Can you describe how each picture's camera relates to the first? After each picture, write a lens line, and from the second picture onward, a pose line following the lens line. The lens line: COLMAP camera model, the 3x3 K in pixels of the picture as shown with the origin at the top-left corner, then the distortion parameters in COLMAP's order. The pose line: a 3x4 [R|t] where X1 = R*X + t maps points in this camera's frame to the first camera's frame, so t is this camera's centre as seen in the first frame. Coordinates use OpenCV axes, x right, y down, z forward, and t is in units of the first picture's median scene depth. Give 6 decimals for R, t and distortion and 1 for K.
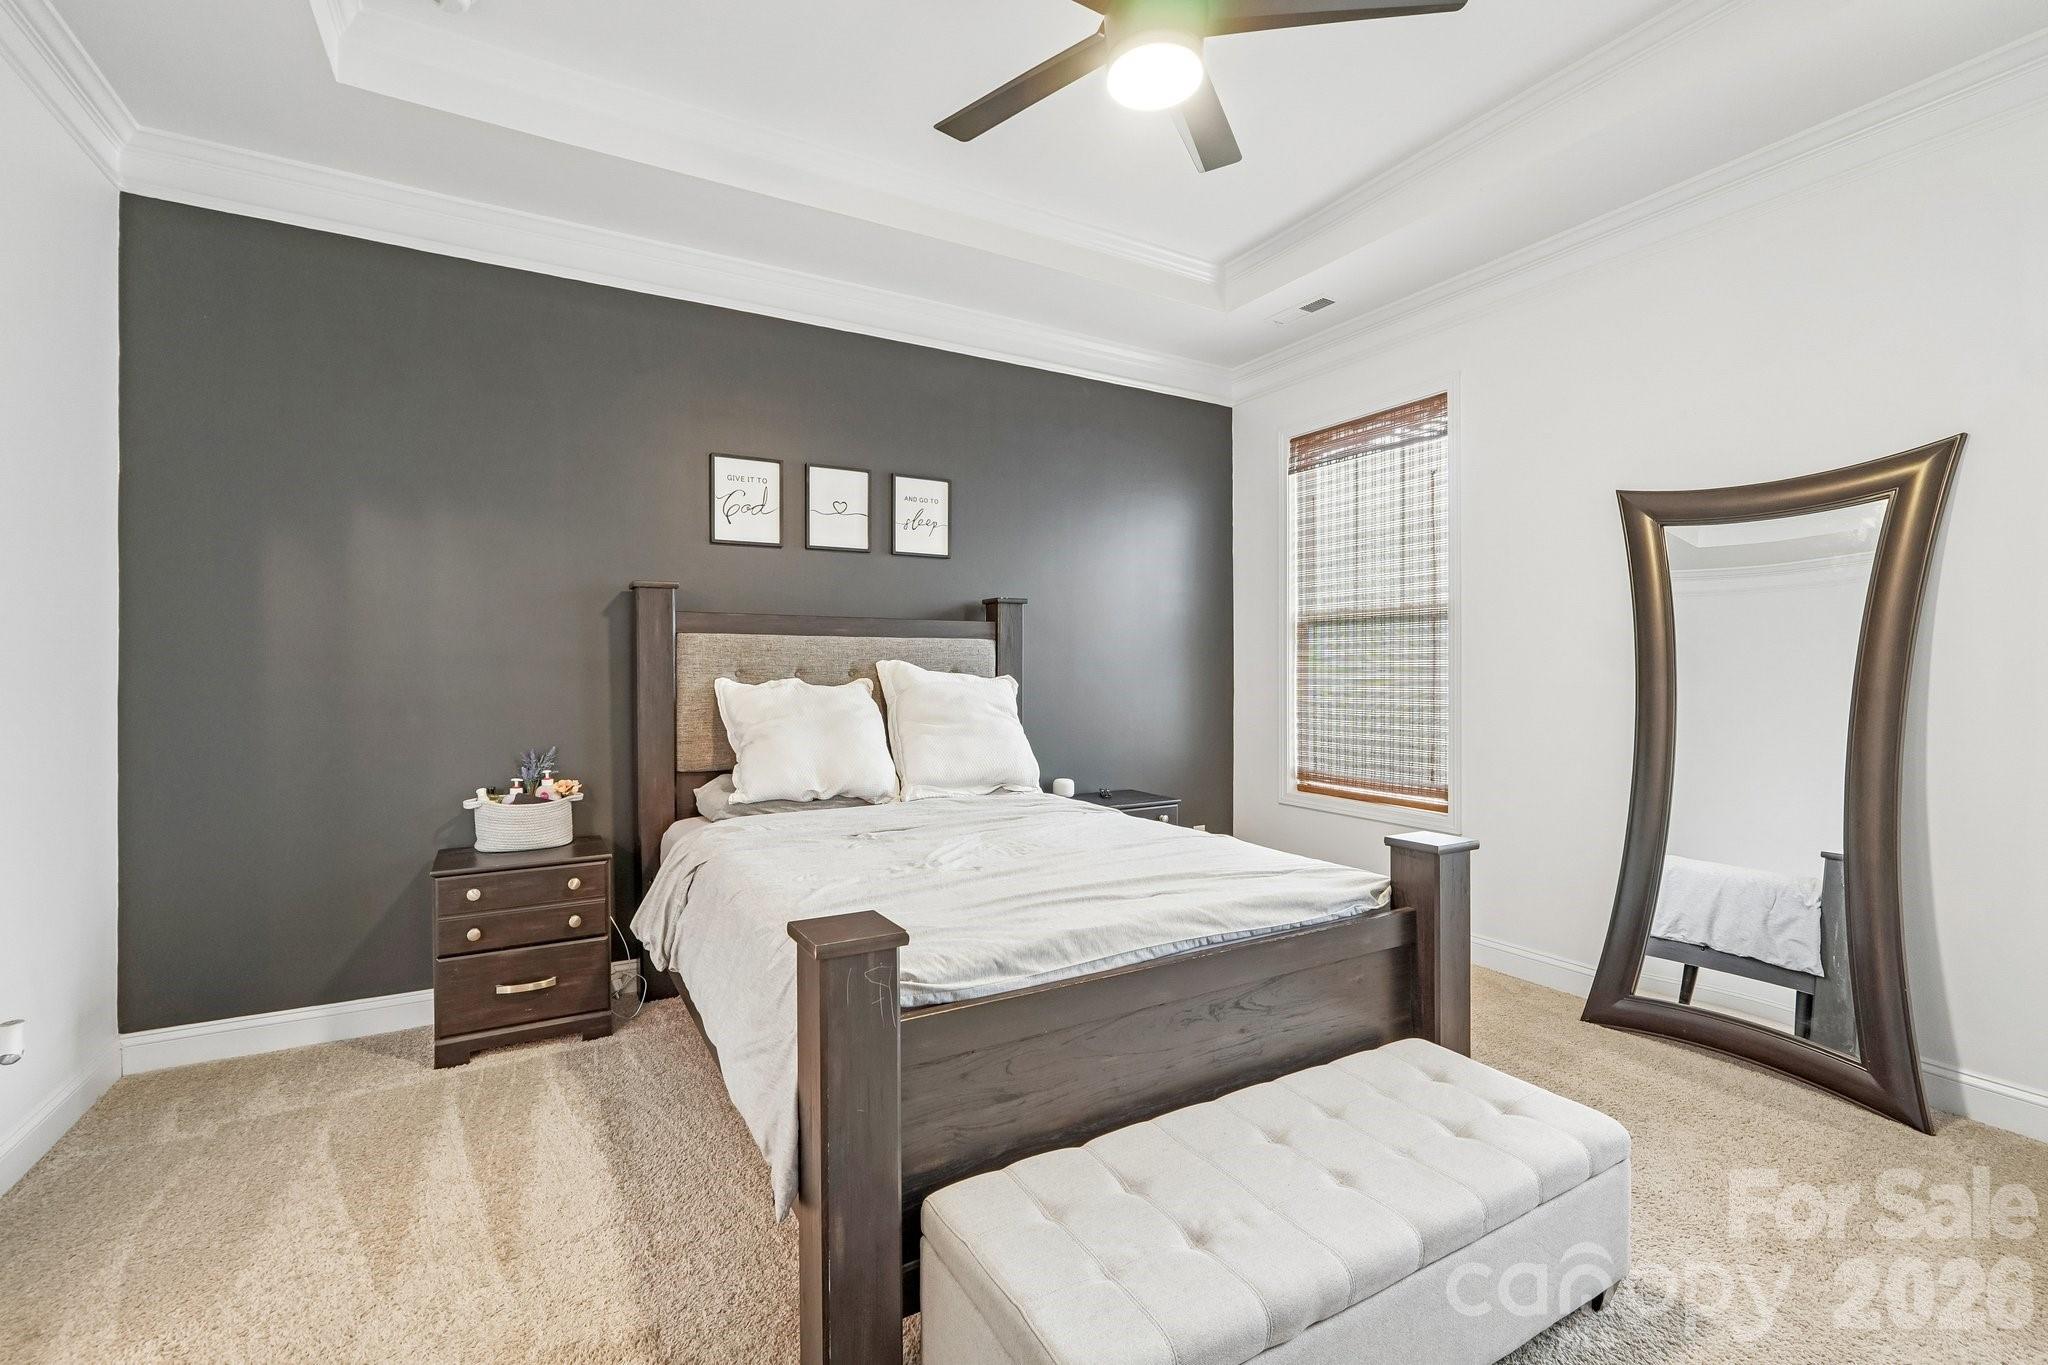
lens RADIAL K [[880.3, 0, 1021.3], [0, 880.3, 678.7], [0, 0, 1]] dist [-0.012866, 0.003226]
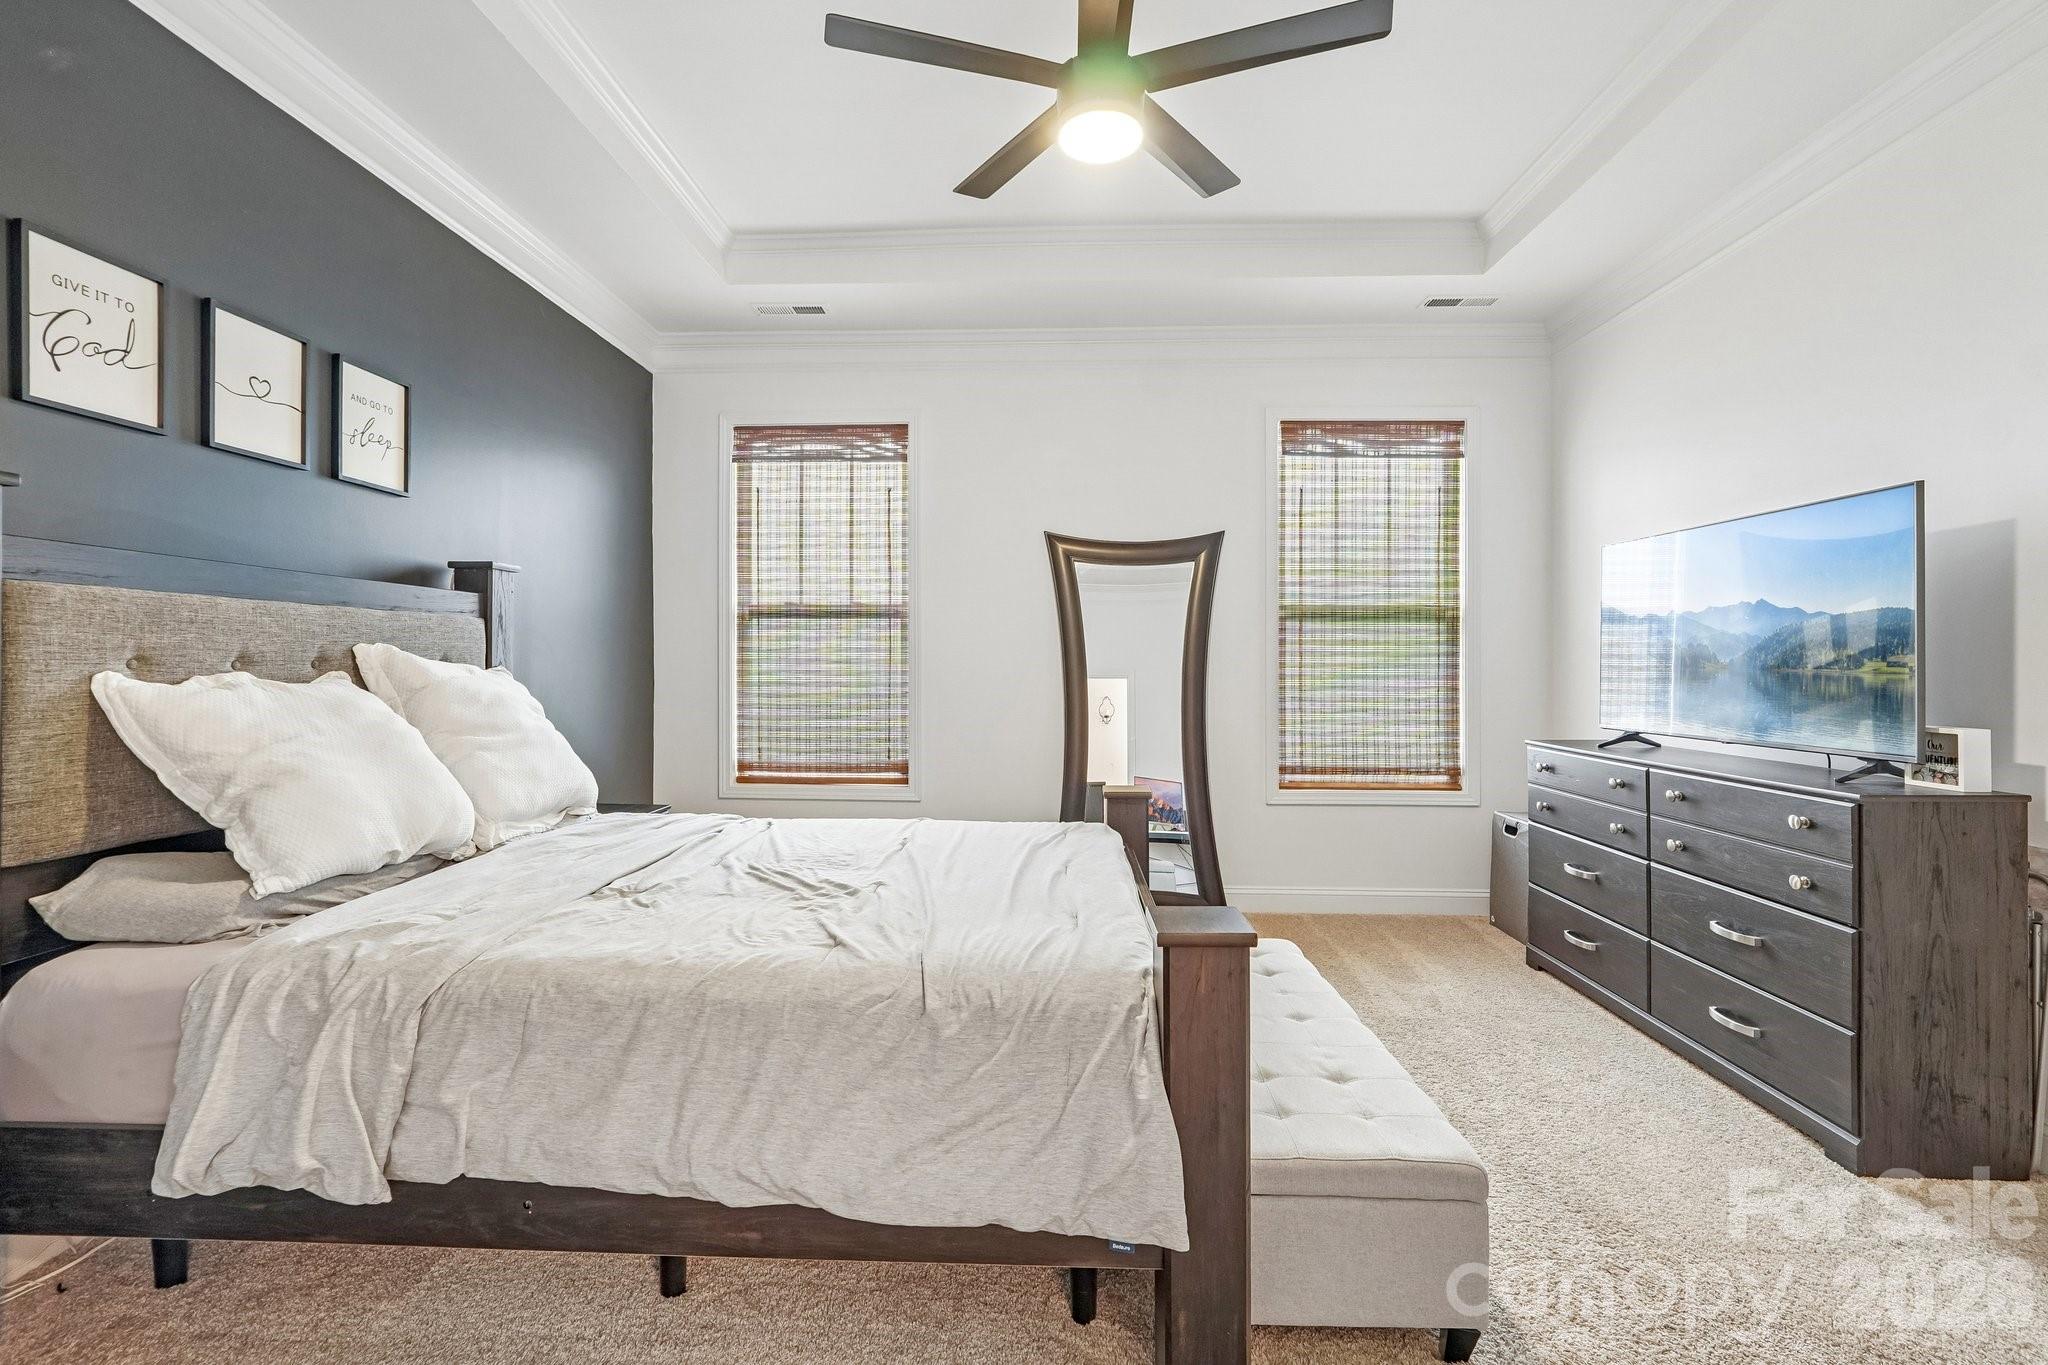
lens RADIAL K [[880.3, 0, 1027.4], [0, 880.3, 667.2], [0, 0, 1]] dist [-0.012866, 0.003226]
pose [[0.544631, -0.001327, 0.838675, -0.393819], [0.004398, 0.999990, -0.001274, -0.000201], [-0.838664, 0.004383, 0.544631, 0.218461]]
